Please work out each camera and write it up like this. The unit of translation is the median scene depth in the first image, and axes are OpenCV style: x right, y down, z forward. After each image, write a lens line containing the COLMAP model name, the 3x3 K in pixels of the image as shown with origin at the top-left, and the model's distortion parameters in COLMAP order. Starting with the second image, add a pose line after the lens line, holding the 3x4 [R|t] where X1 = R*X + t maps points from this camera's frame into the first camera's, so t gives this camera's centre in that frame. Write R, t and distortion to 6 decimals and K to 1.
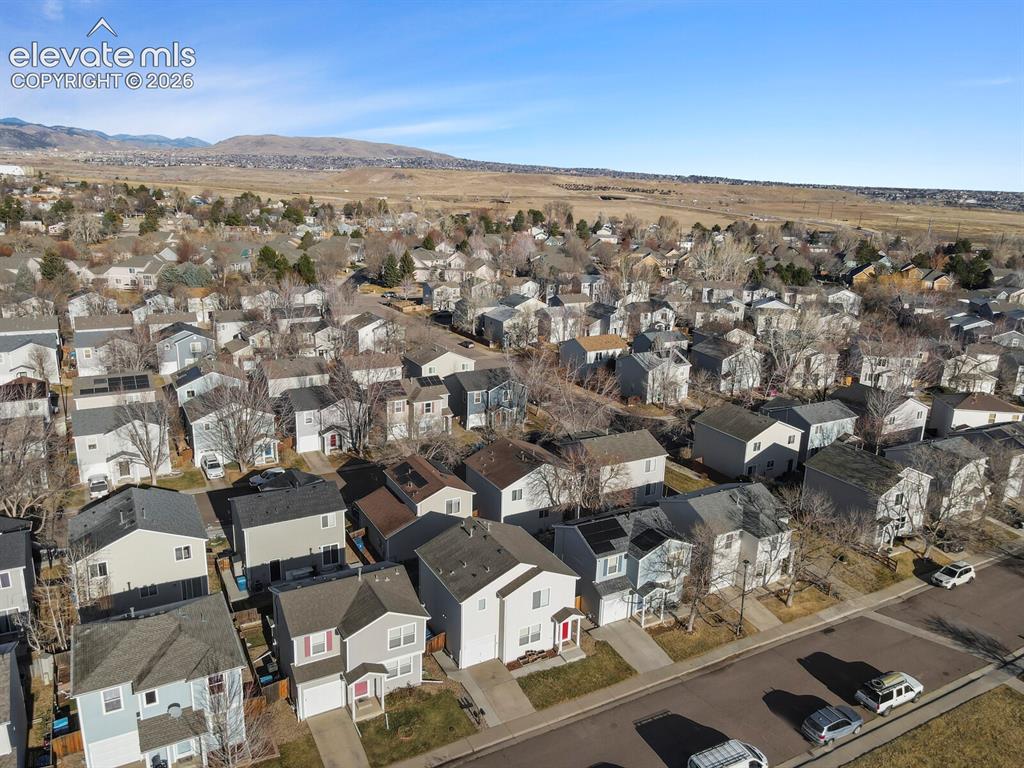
lens RADIAL K [[745.9, 0, 510.4], [0, 745.9, 382.0], [0, 0, 1]] dist [0.002588, 0.018237]
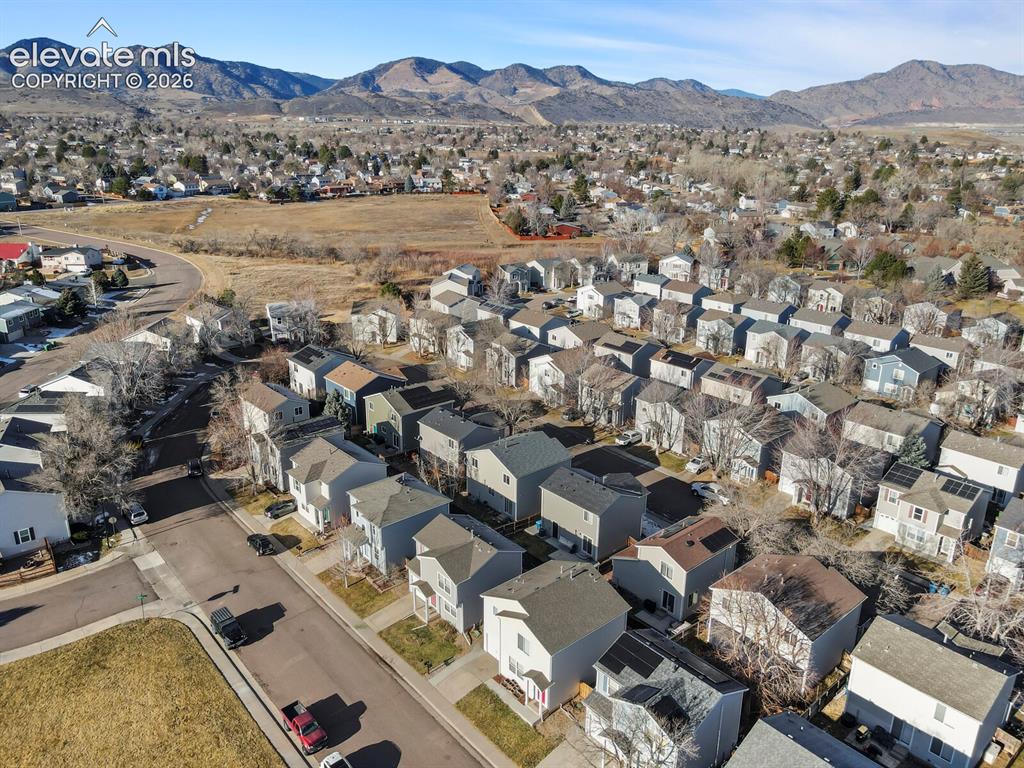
lens RADIAL K [[745.9, 0, 505.4], [0, 745.9, 386.7], [0, 0, 1]] dist [0.002588, 0.018237]
pose [[0.203300, 0.292581, -0.934380, 0.851029], [-0.262521, 0.935656, 0.235862, -0.277330], [0.943267, 0.197344, 0.267027, 0.562349]]
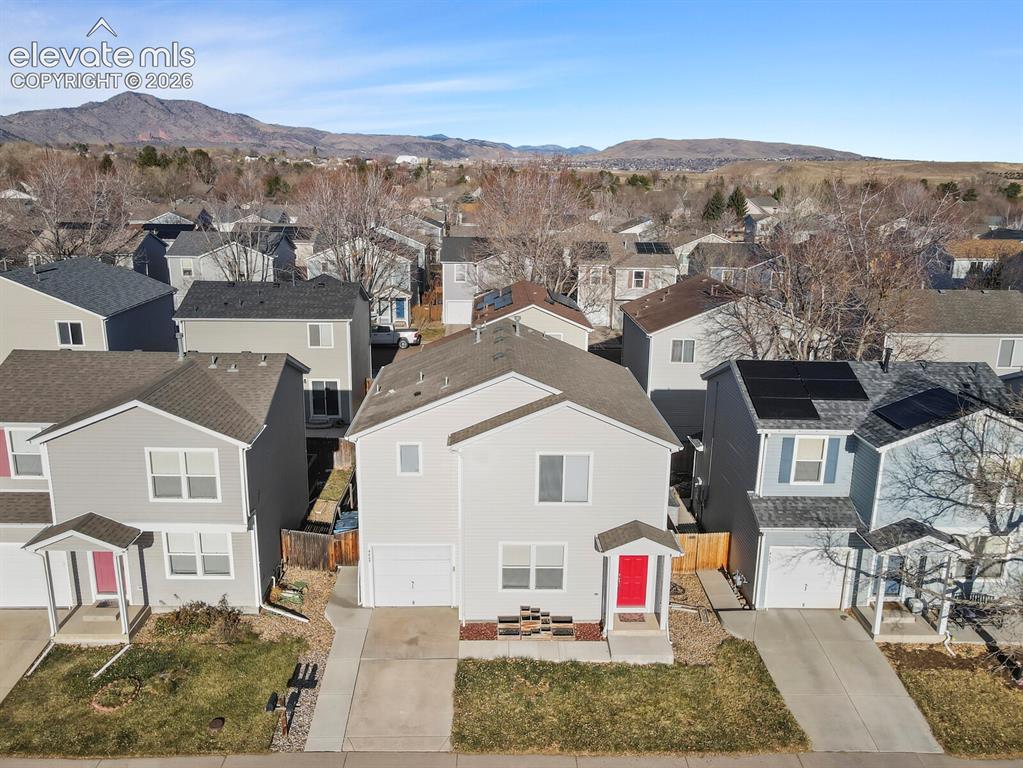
lens RADIAL K [[792.0, 0, 513.3], [0, 792.0, 387.0], [0, 0, 1]] dist [0.004003, 0.023356]
pose [[0.890491, 0.104145, -0.442921, 0.178496], [-0.111419, 0.993727, 0.009651, 0.221207], [0.441147, 0.040756, 0.896509, 0.564159]]
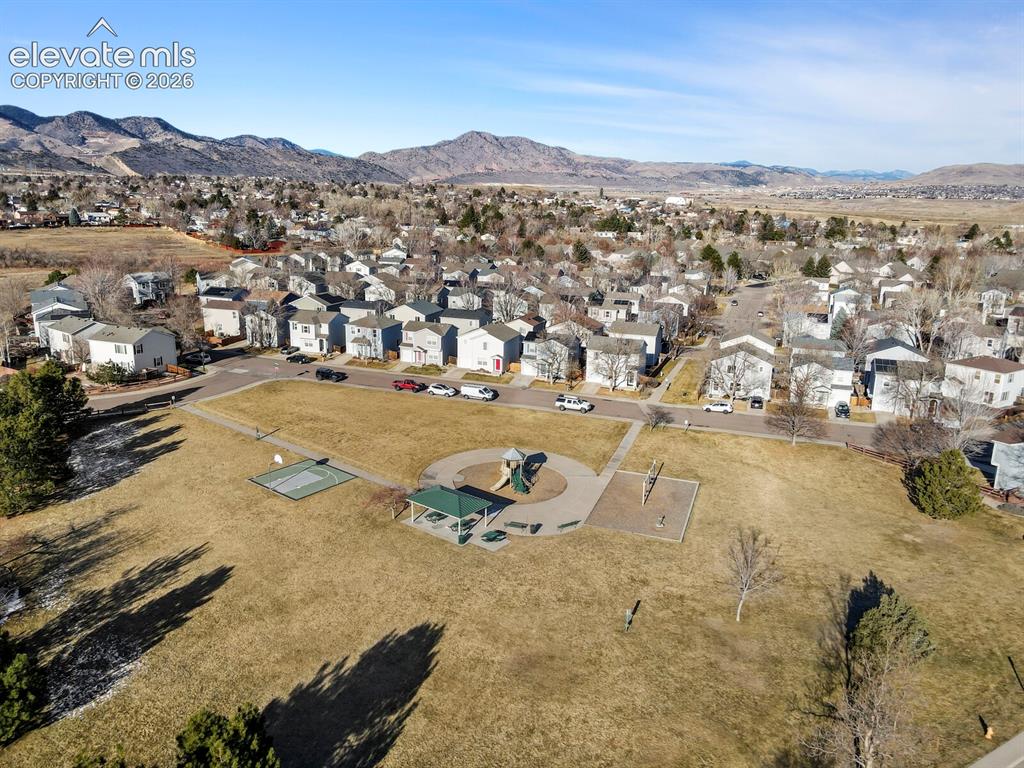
lens RADIAL K [[745.9, 0, 509.8], [0, 745.9, 383.0], [0, 0, 1]] dist [0.002588, 0.018237]
pose [[0.658342, 0.169663, -0.733349, 1.708384], [-0.199445, 0.978762, 0.047394, 0.254273], [0.725815, 0.115062, 0.678199, -0.511644]]
